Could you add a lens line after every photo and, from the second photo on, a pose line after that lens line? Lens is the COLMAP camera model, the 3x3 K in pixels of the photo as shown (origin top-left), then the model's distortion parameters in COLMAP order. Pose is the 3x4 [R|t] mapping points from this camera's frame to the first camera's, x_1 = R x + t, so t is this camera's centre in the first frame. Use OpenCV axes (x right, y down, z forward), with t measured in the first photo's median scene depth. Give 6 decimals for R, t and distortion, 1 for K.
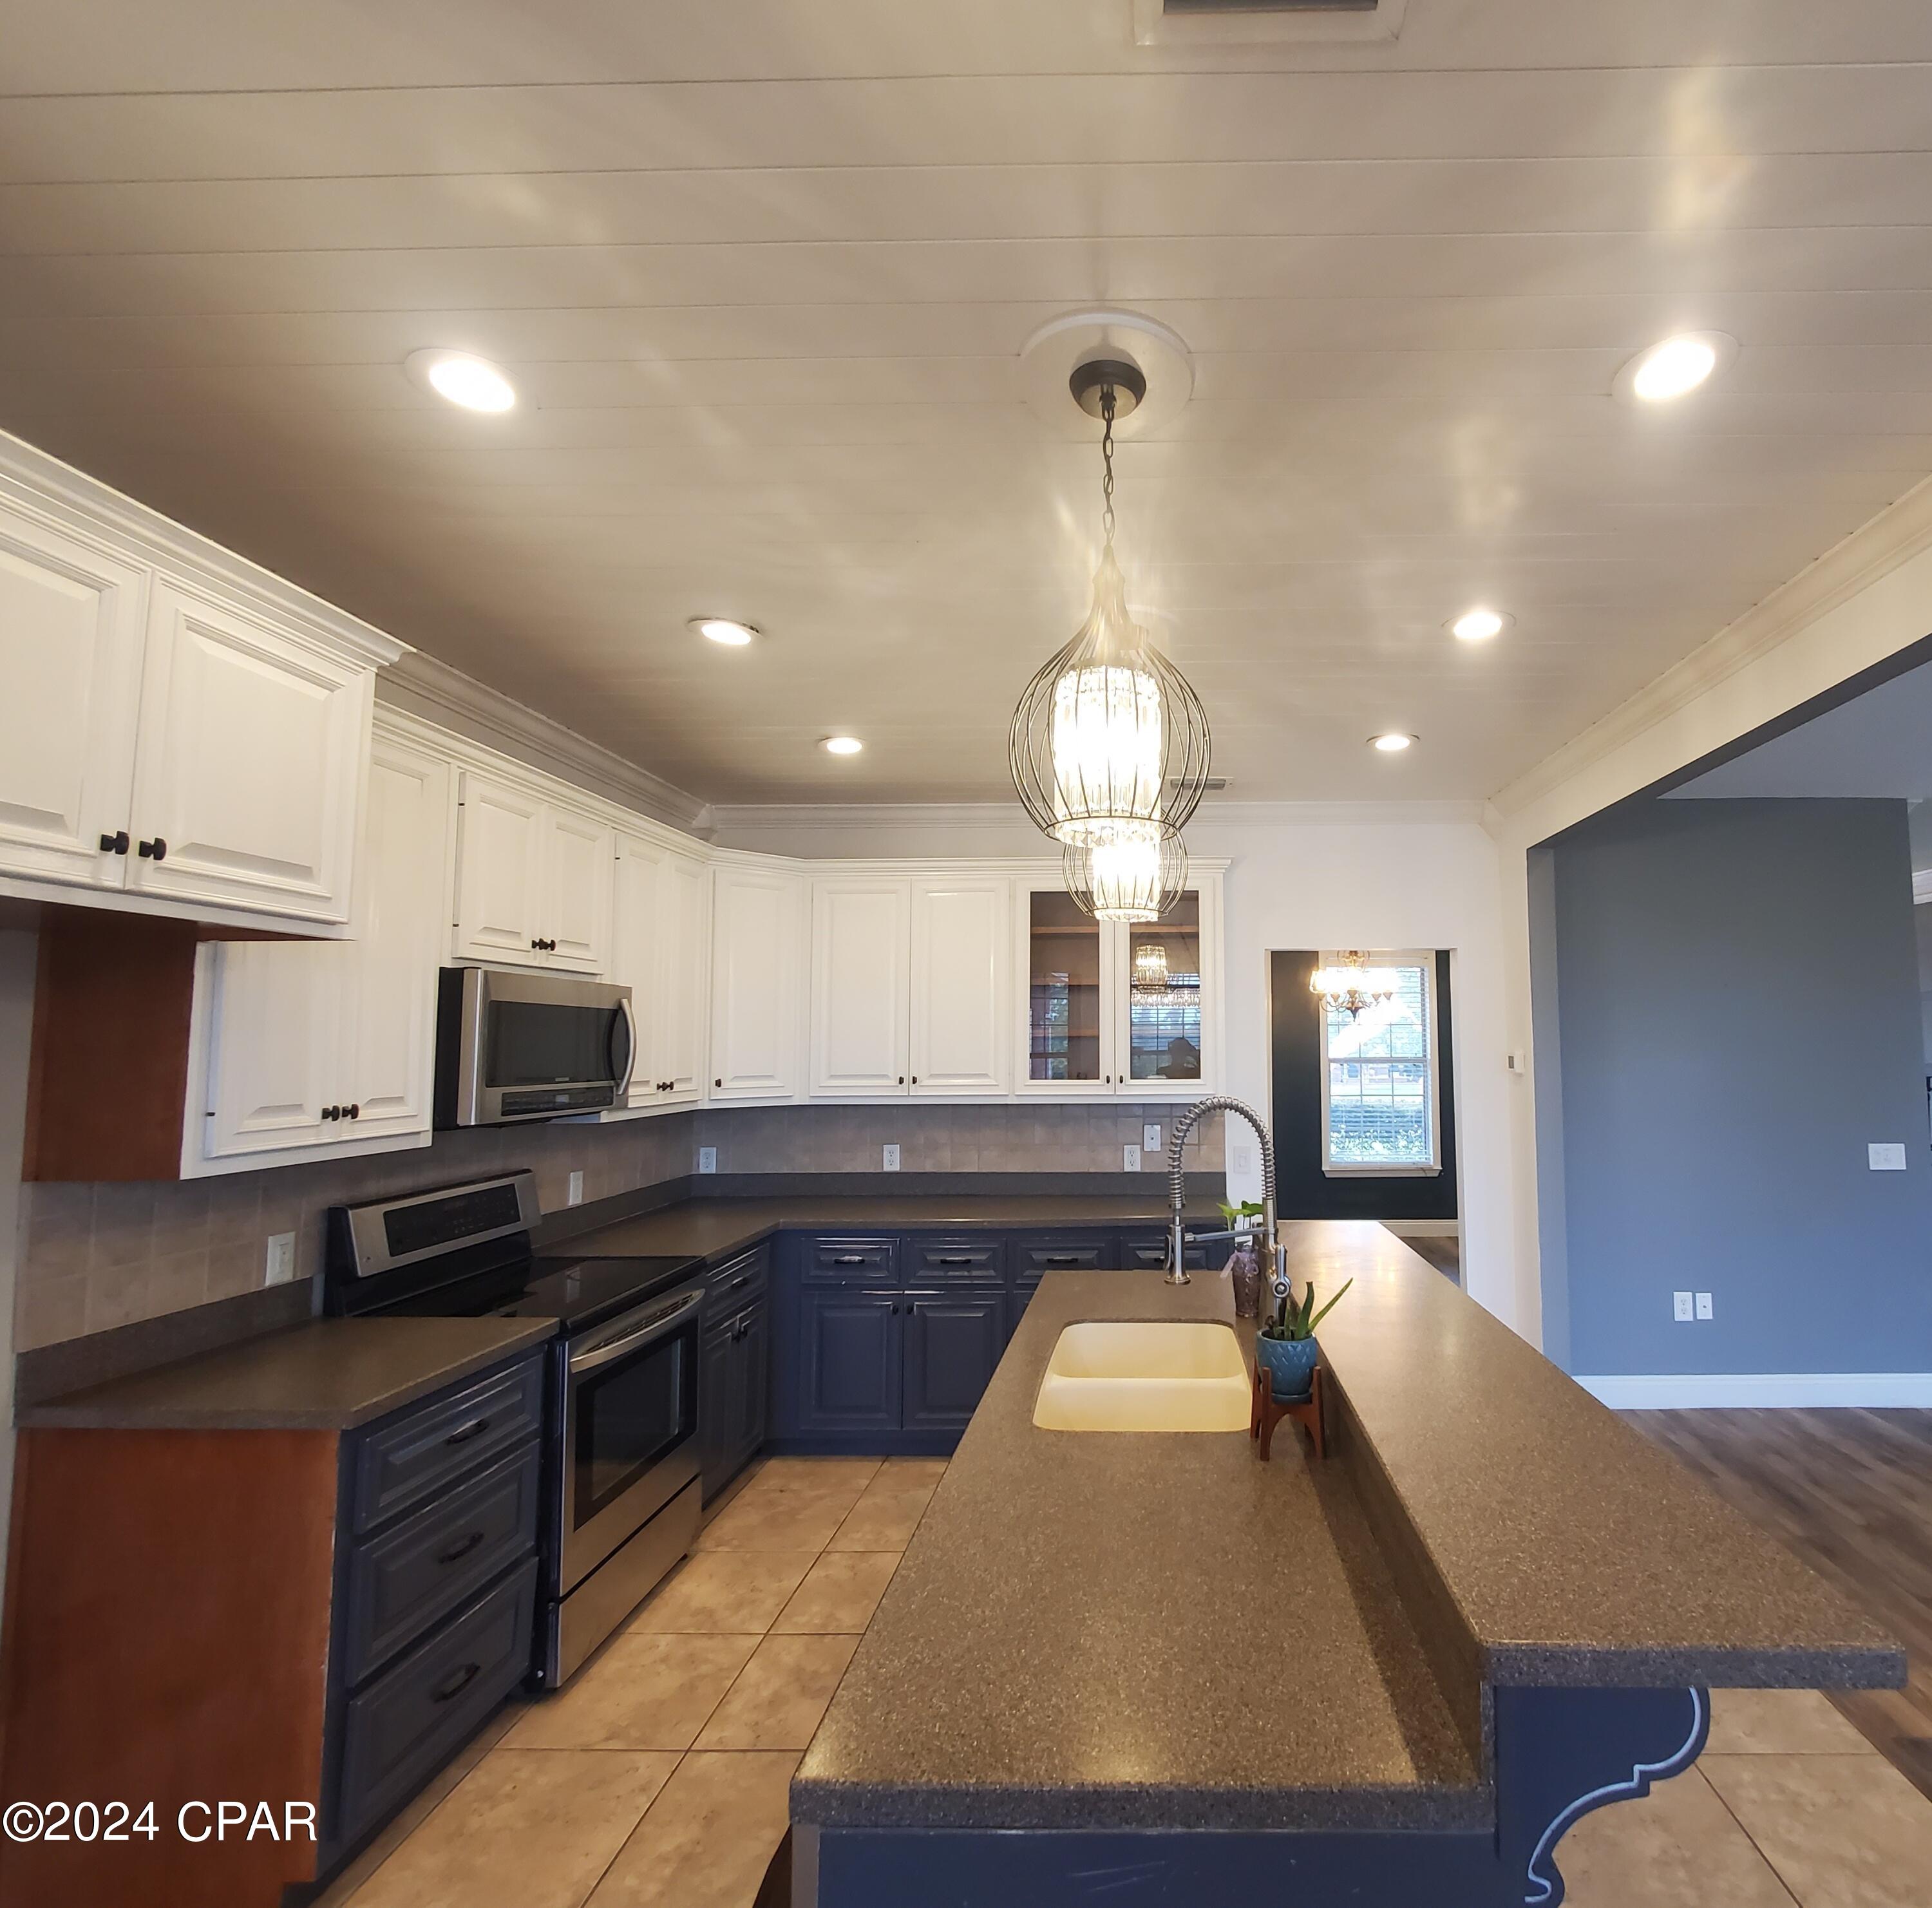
lens RADIAL K [[1085.2, 0, 966.8], [0, 1085.2, 955.8], [0, 0, 1]] dist [0.002984, 0.000174]
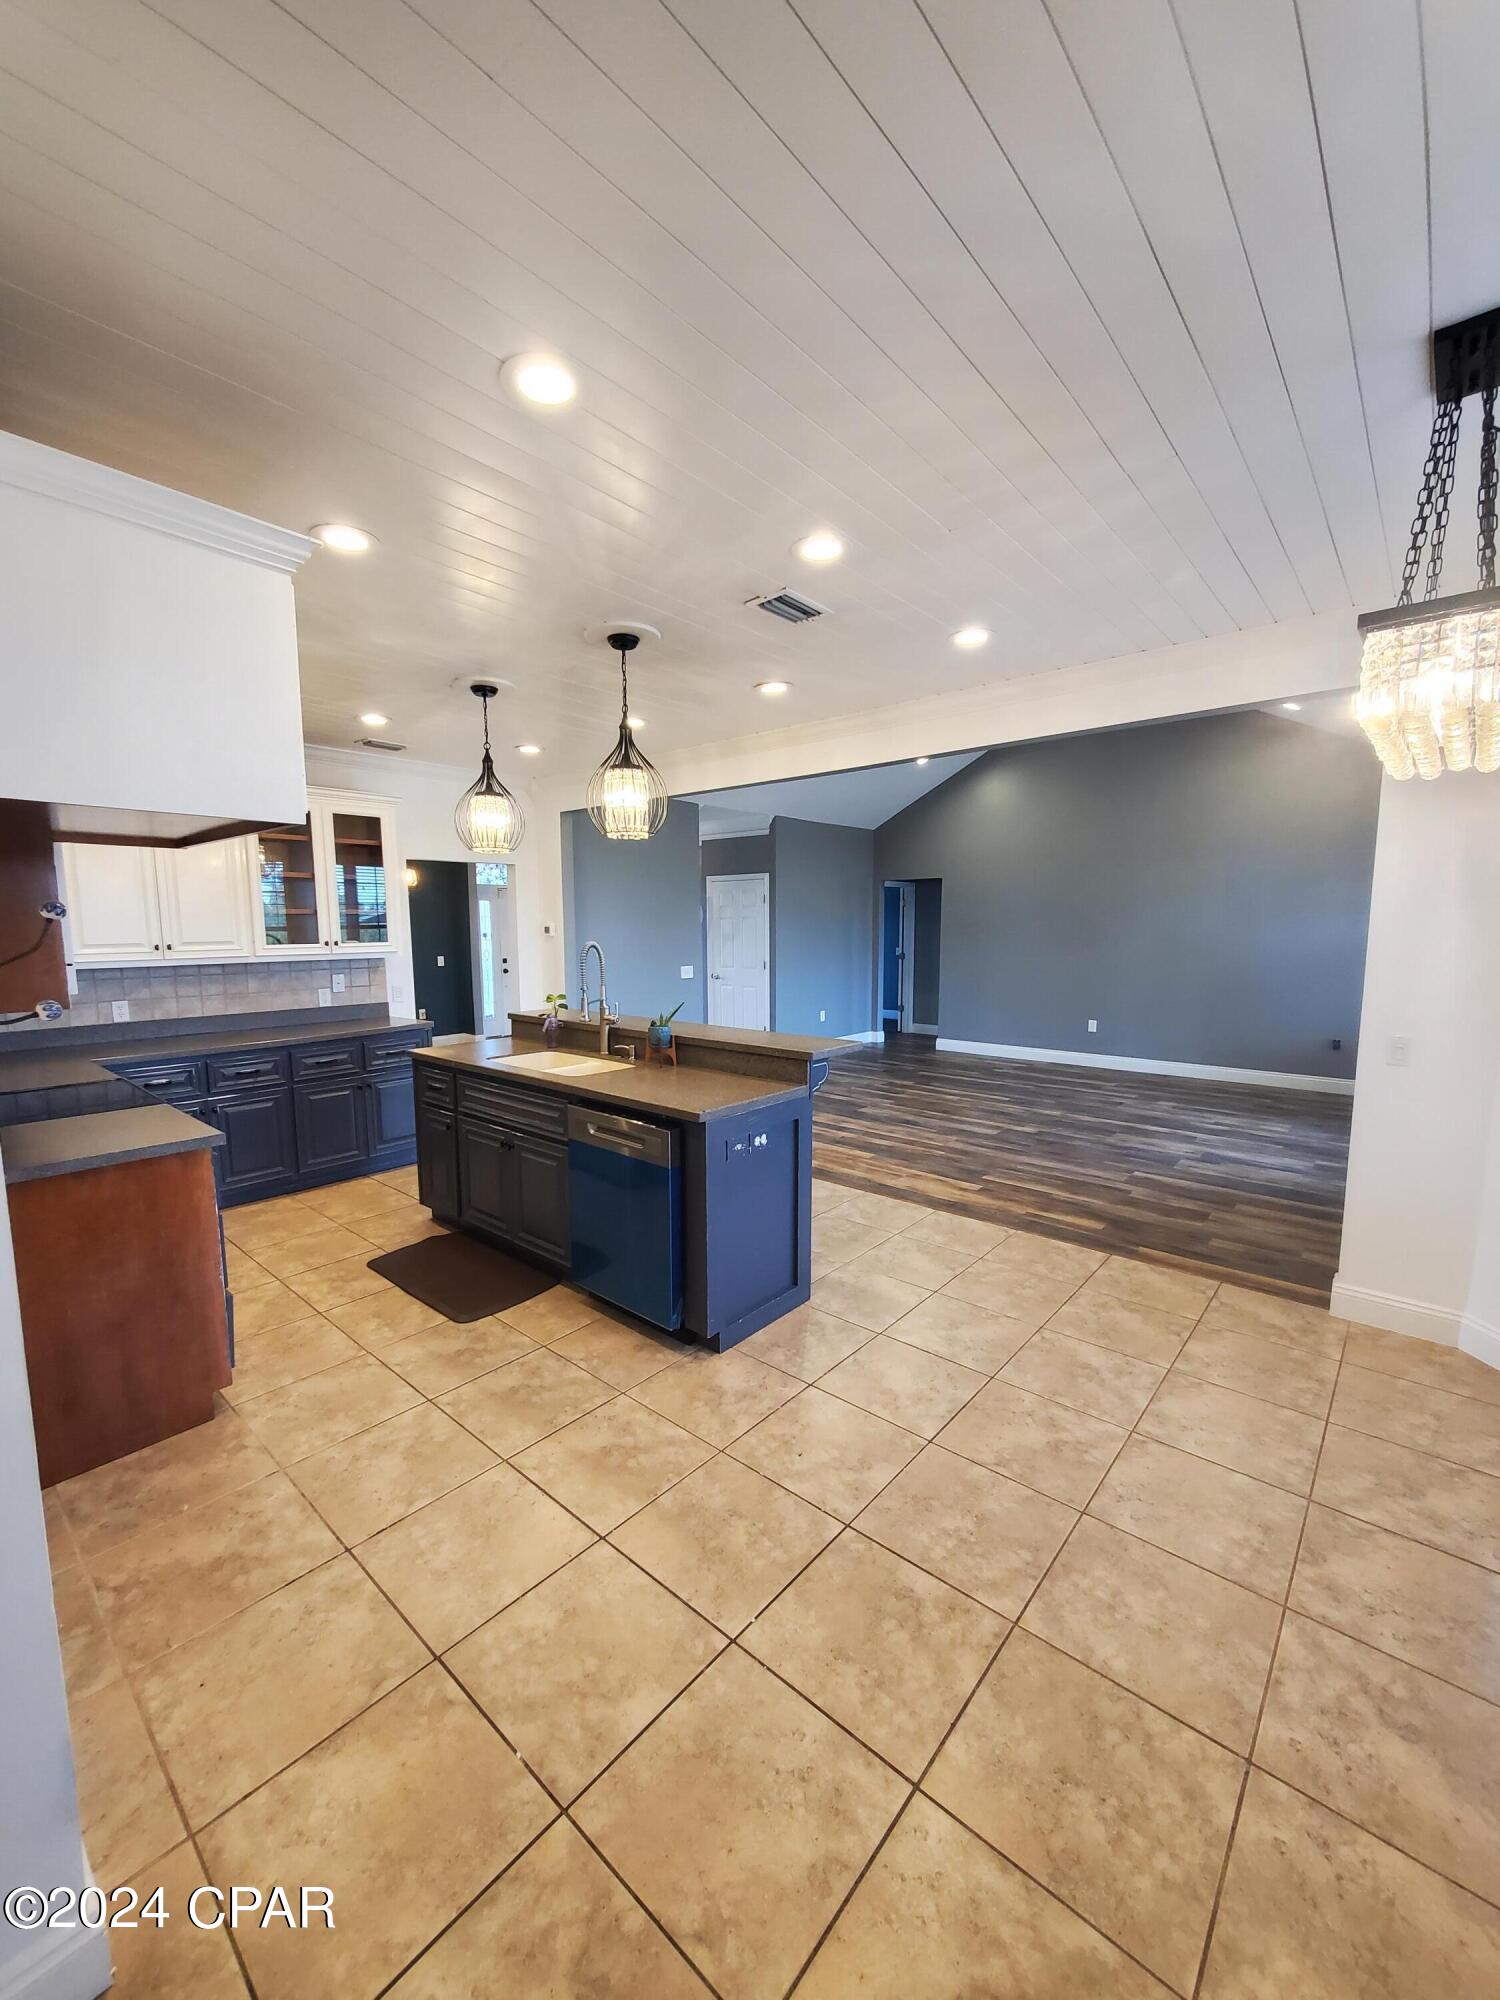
lens RADIAL K [[796.1, 0, 747.3], [0, 796.1, 1010.3], [0, 0, 1]] dist [-0.001201, -0.000018]
pose [[0.640262, -0.083915, 0.763560, -0.323733], [-0.063937, 0.984744, 0.161836, -0.007383], [-0.765491, -0.152438, 0.625129, -0.119814]]
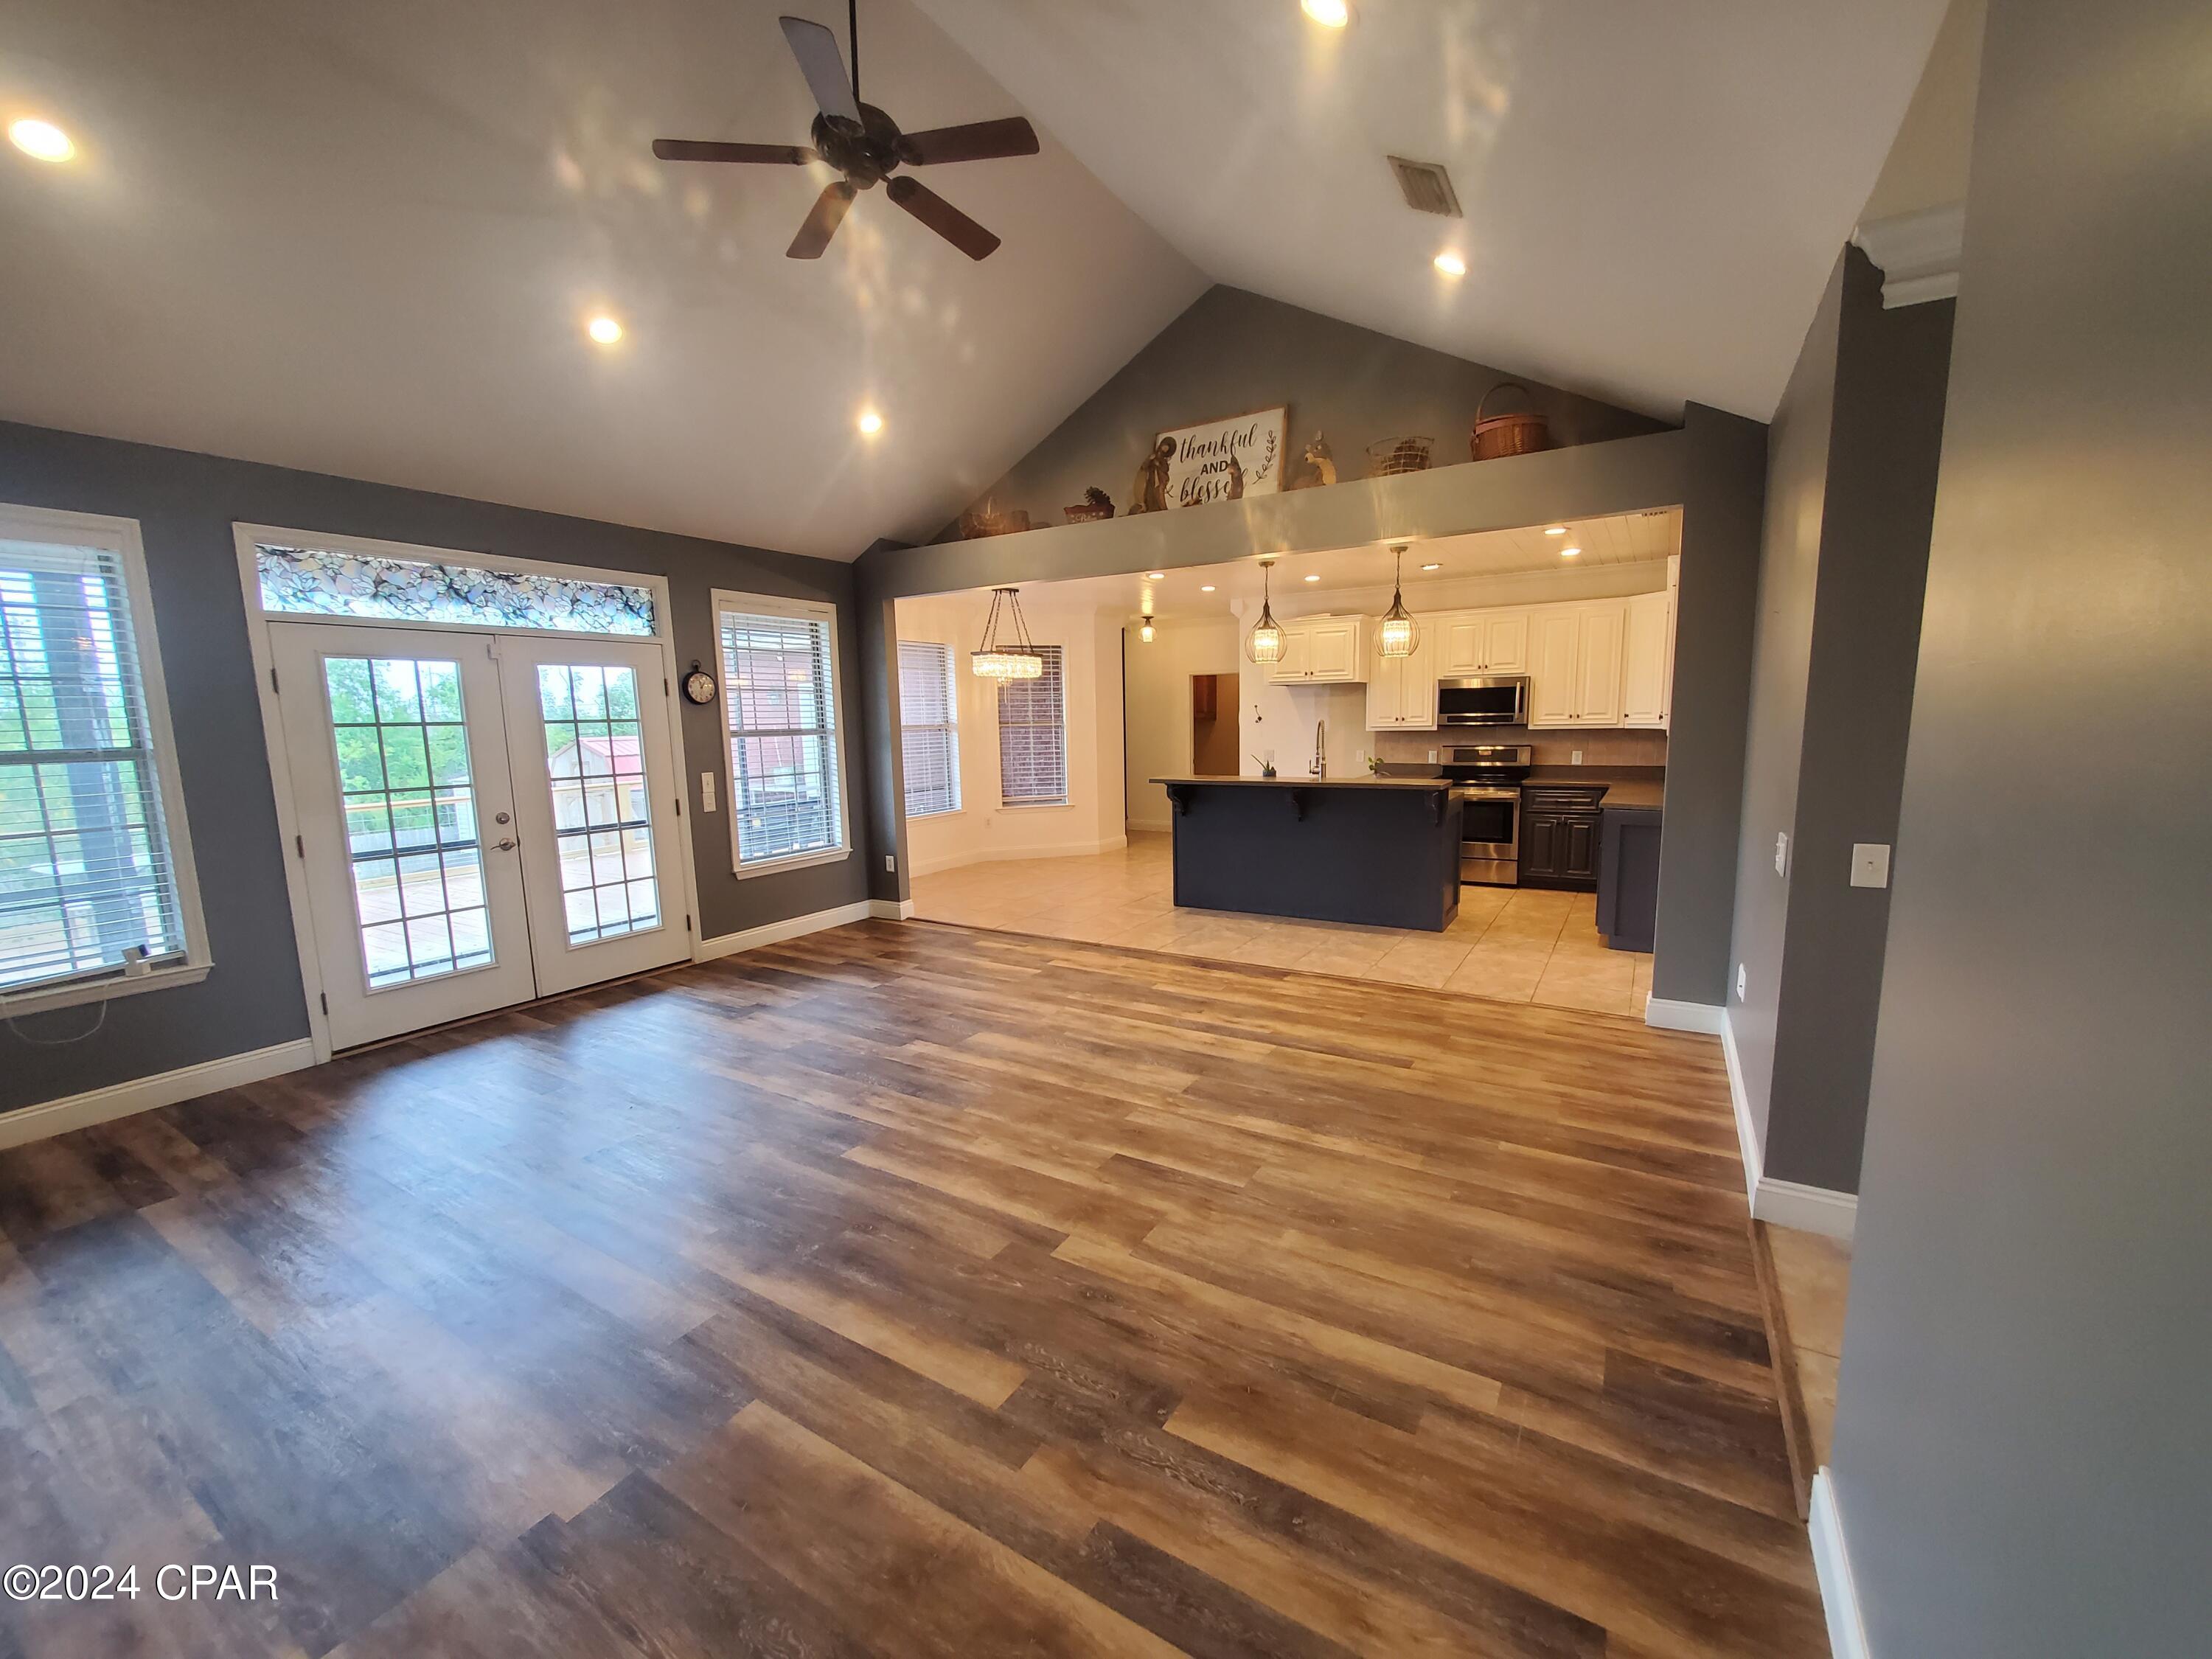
lens RADIAL K [[880.5, 0, 1113.0], [0, 880.5, 835.8], [0, 0, 1]] dist [-0.001201, -0.000018]
pose [[-0.510402, 0.127787, -0.850388, 1.678573], [0.097655, 0.991113, 0.090321, 0.095794], [0.854373, -0.036944, -0.518345, 1.011269]]
